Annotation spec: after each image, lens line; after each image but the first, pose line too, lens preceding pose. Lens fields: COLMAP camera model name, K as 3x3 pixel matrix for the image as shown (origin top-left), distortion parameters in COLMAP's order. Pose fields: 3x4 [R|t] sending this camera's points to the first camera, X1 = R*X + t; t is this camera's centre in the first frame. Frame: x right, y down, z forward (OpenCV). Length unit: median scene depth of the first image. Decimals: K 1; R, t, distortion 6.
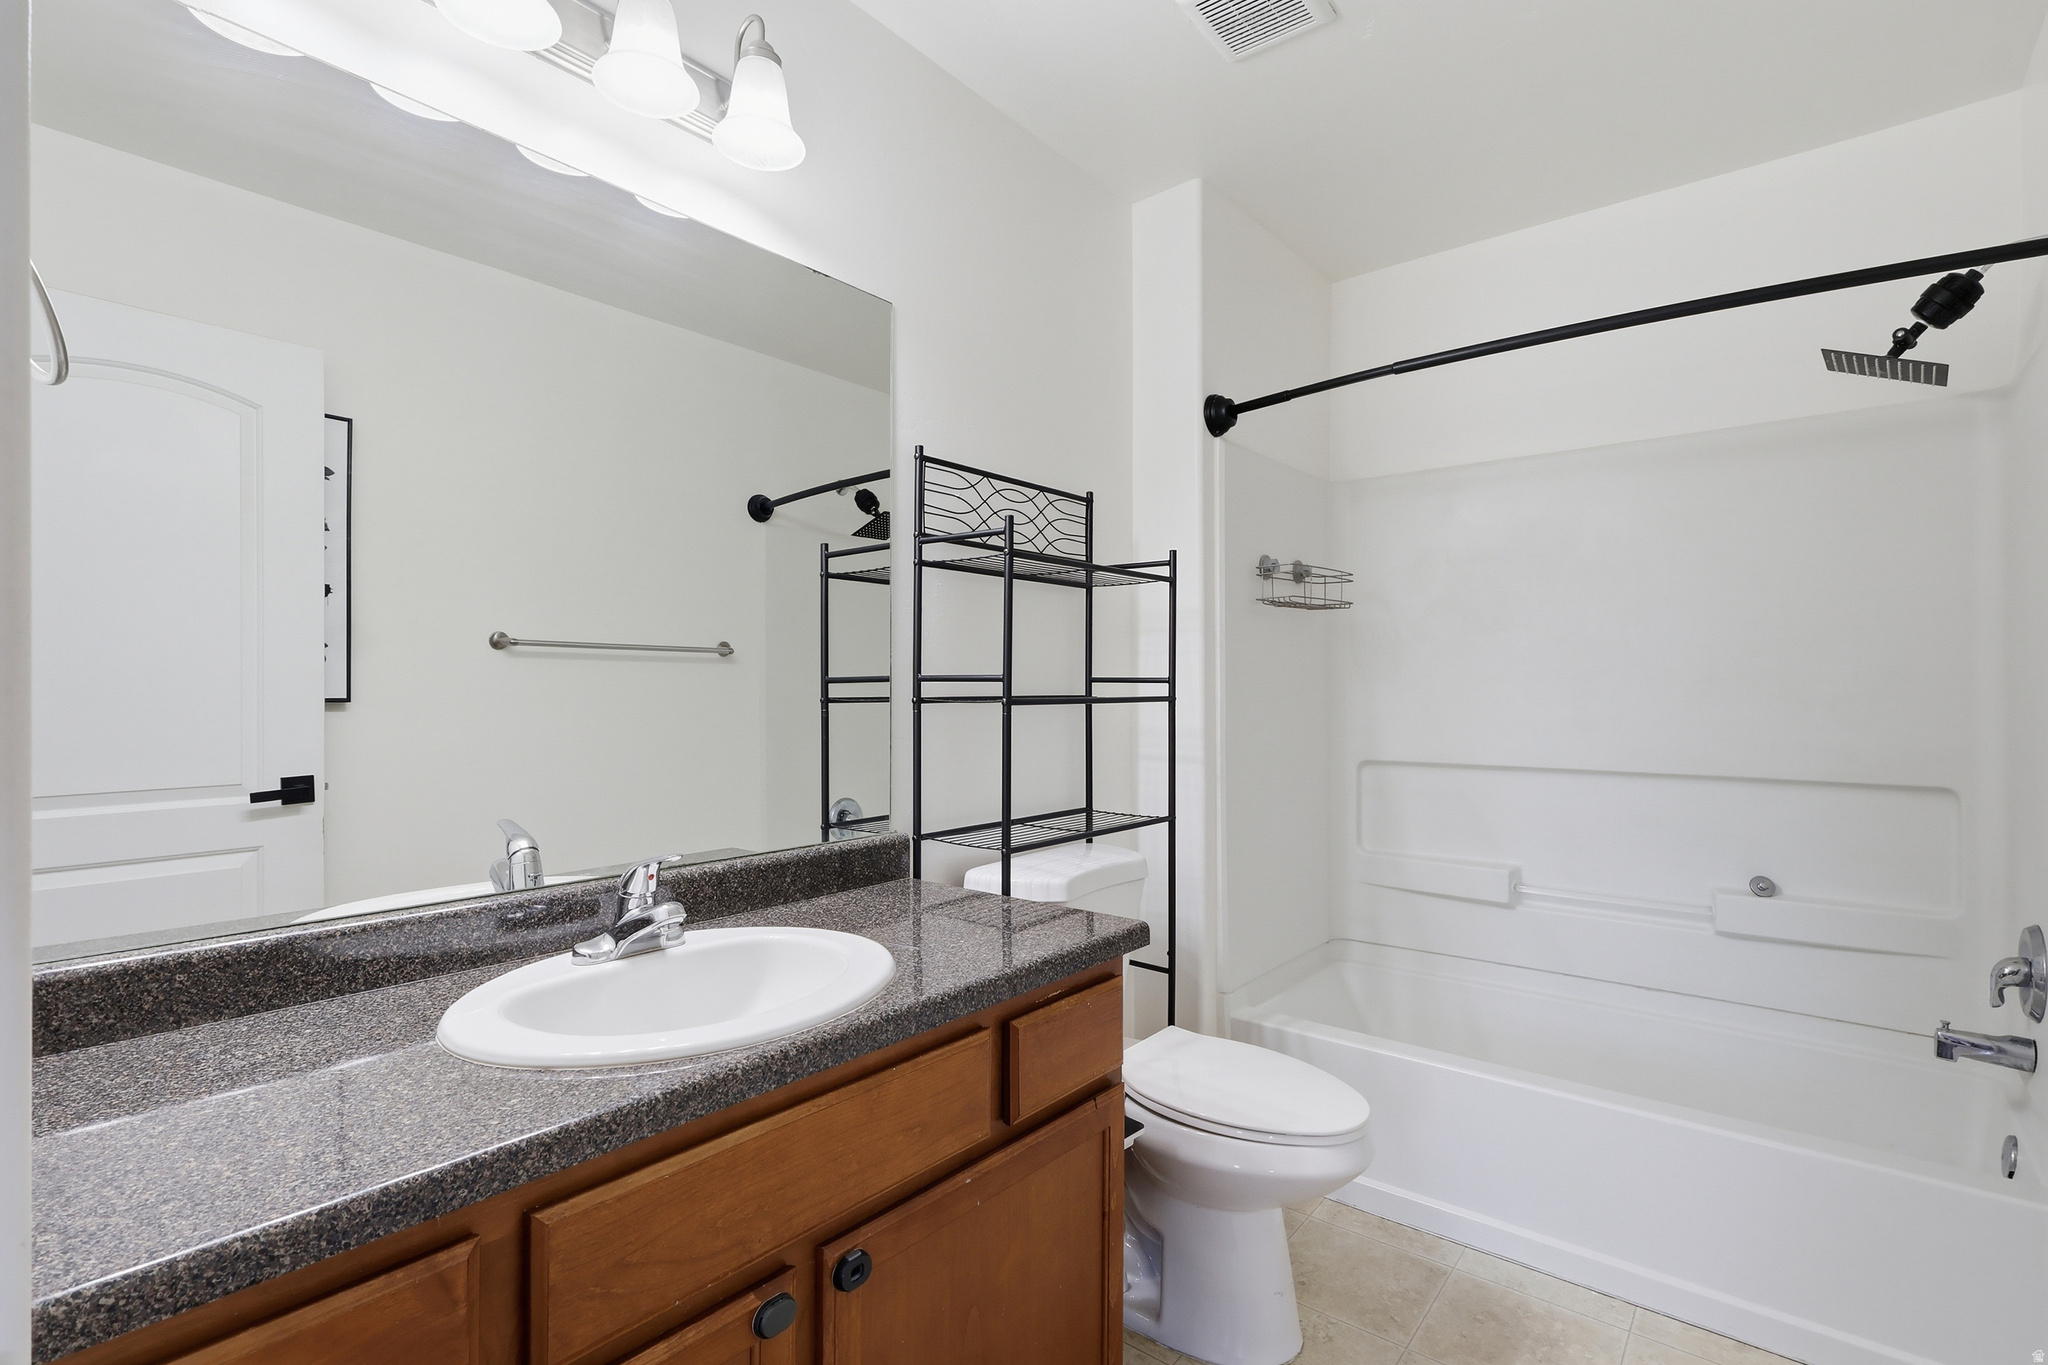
lens RADIAL K [[952.8, 0, 1021.5], [0, 952.8, 685.8], [0, 0, 1]] dist [0.001020, -0.000135]
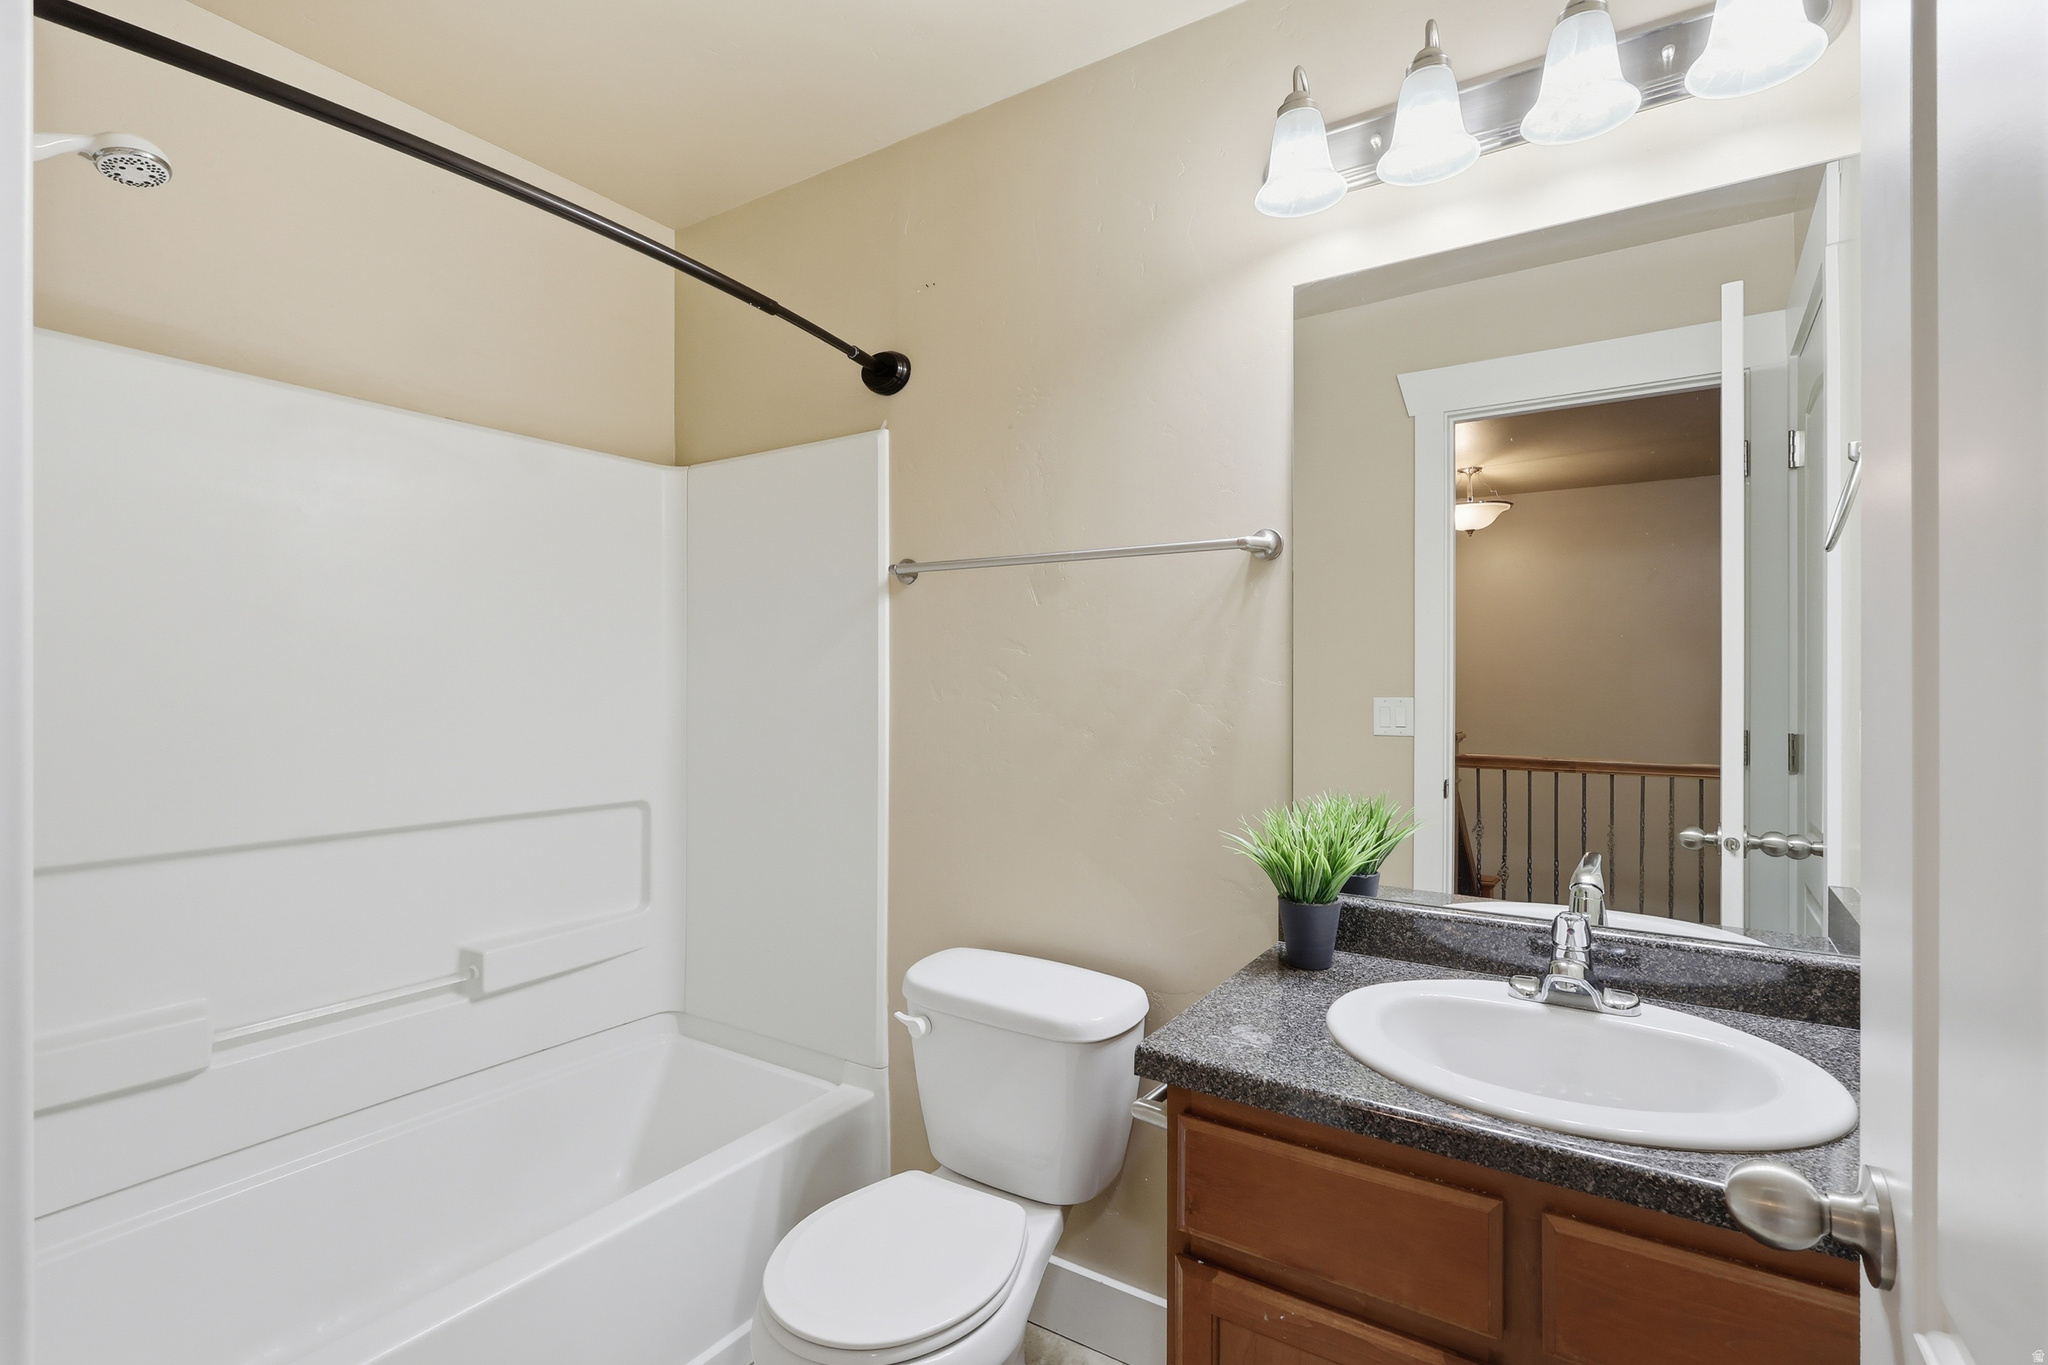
lens RADIAL K [[952.8, 0, 1019.3], [0, 952.8, 687.9], [0, 0, 1]] dist [0.001020, -0.000135]
pose [[0.109559, -0.009078, -0.993939, 0.423995], [-0.005764, 0.999936, -0.009768, -0.012998], [0.993964, 0.006799, 0.109500, 0.346560]]
